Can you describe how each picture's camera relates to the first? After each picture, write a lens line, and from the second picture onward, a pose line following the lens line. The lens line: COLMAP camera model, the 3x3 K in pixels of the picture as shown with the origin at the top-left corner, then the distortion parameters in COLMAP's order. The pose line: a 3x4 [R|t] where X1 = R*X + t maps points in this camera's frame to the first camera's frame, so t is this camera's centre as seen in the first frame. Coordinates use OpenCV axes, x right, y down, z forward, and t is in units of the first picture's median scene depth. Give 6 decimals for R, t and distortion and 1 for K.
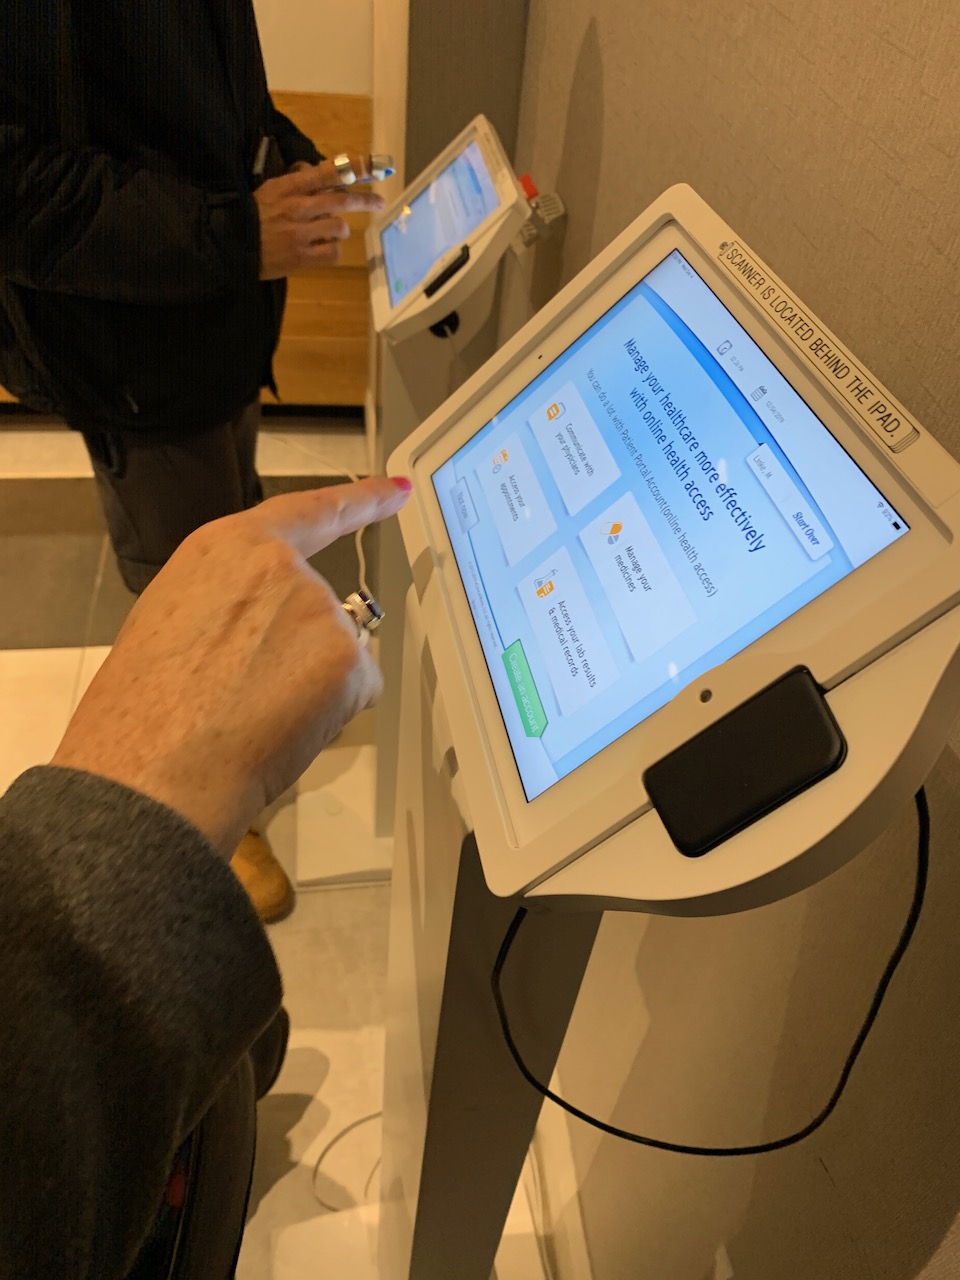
lens RADIAL K [[1007.5, 0, 477.7], [0, 1007.5, 650.4], [0, 0, 1]] dist [-0.026298, 0.013872]
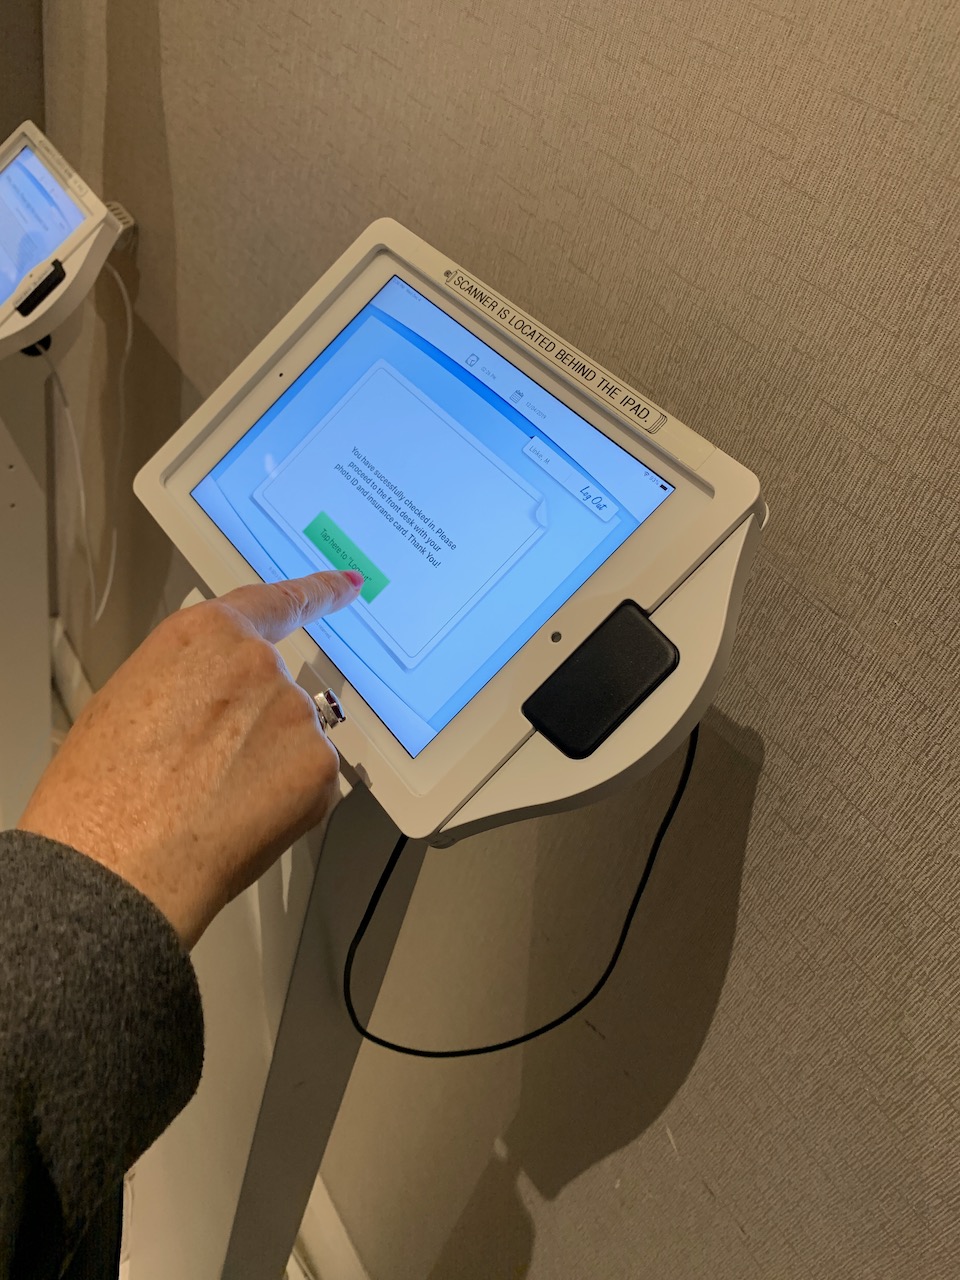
lens RADIAL K [[1007.5, 0, 477.7], [0, 1007.5, 650.4], [0, 0, 1]] dist [-0.026298, 0.013872]
pose [[0.886557, -0.179174, 0.426513, -0.336049], [0.177288, 0.983153, 0.044499, -0.010729], [-0.427300, 0.036165, 0.903386, -0.084352]]
